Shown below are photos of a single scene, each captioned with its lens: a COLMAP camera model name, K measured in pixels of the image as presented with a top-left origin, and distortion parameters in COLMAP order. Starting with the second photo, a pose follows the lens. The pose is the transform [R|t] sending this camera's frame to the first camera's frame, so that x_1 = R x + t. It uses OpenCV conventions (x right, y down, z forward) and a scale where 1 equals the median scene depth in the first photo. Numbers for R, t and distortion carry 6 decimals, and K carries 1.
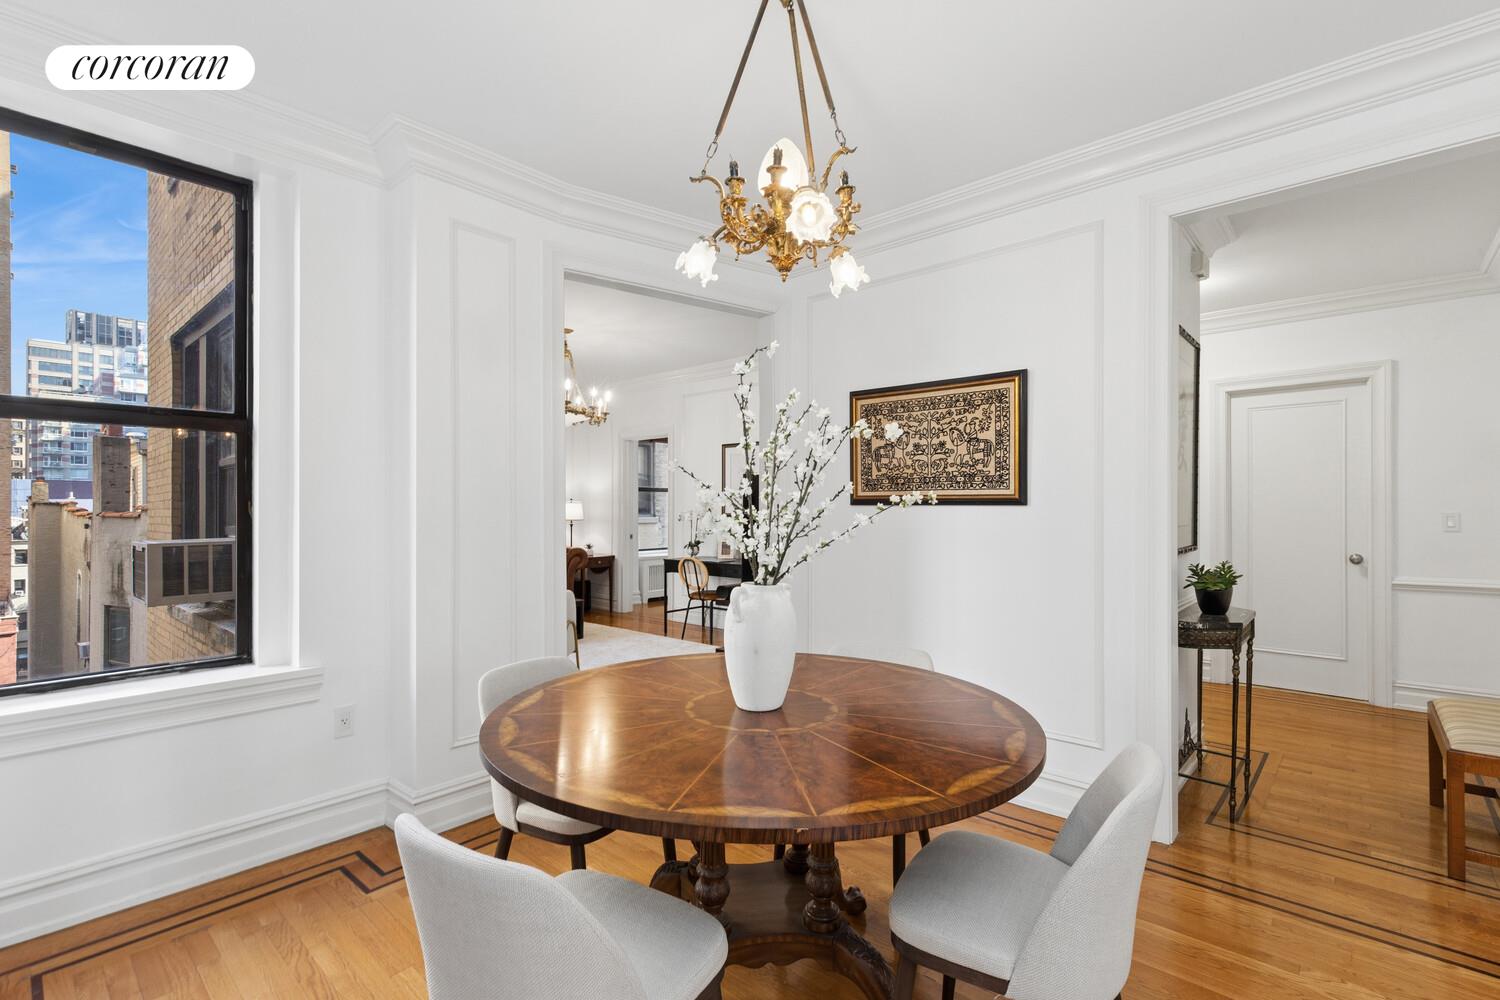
lens RADIAL K [[686.8, 0, 750.4], [0, 686.8, 506.8], [0, 0, 1]] dist [0.010901, 0.000135]
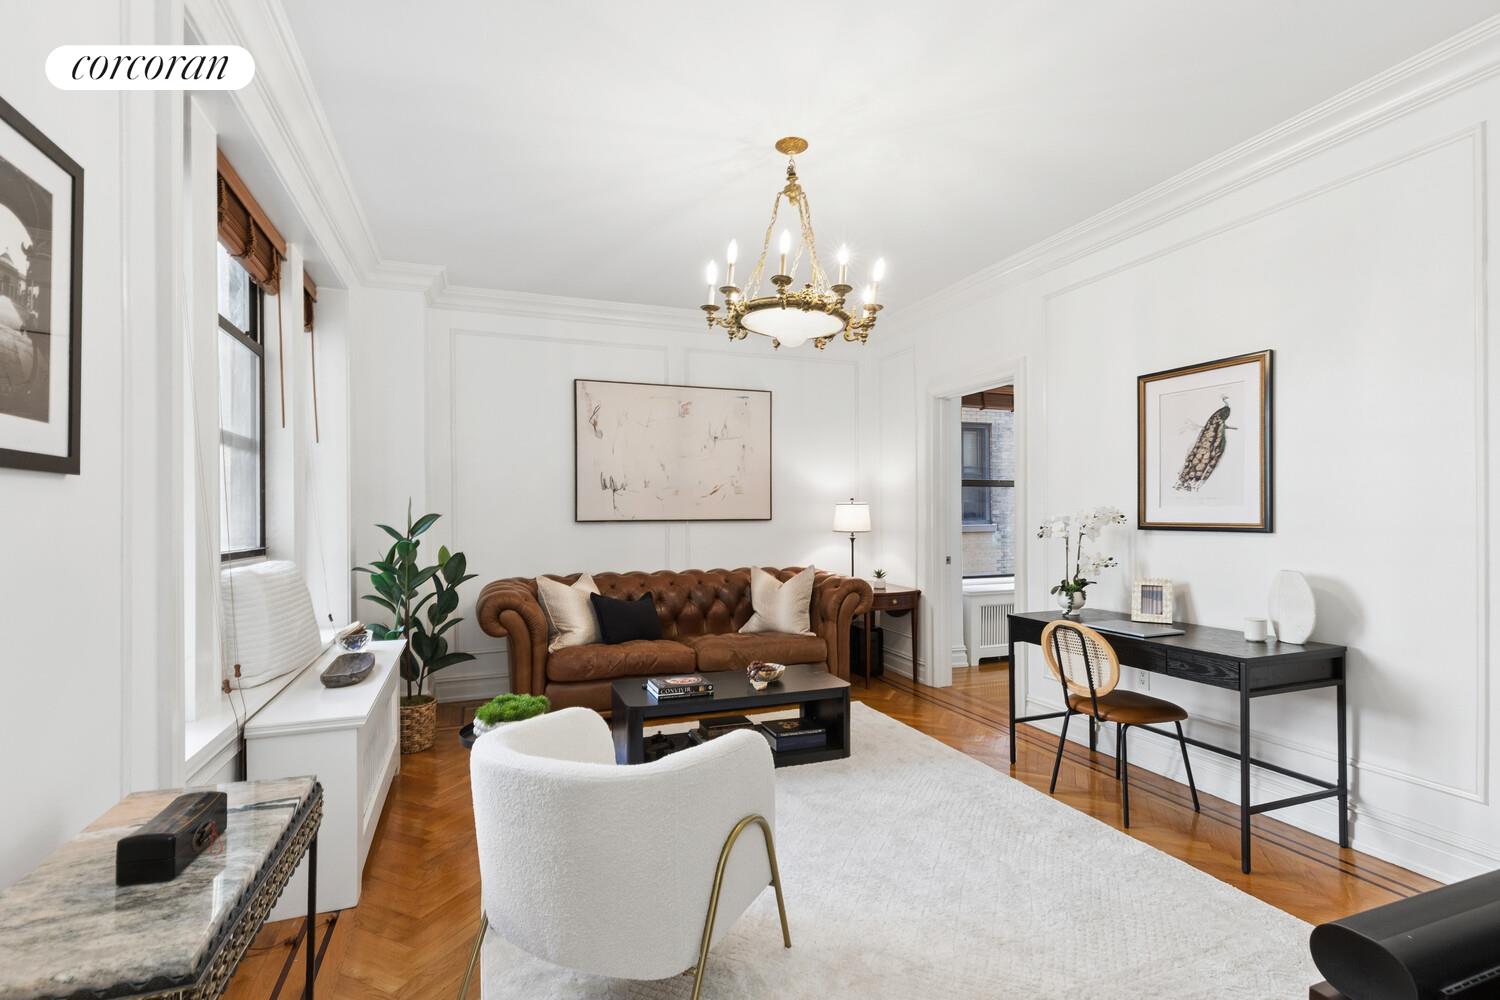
lens RADIAL K [[686.8, 0, 750.4], [0, 686.8, 506.8], [0, 0, 1]] dist [0.010901, 0.000135]
pose [[0.888168, -0.007199, -0.459463, -0.058377], [0.004448, 0.999965, -0.007069, 0.000641], [0.459498, 0.004234, 0.888169, 0.441768]]
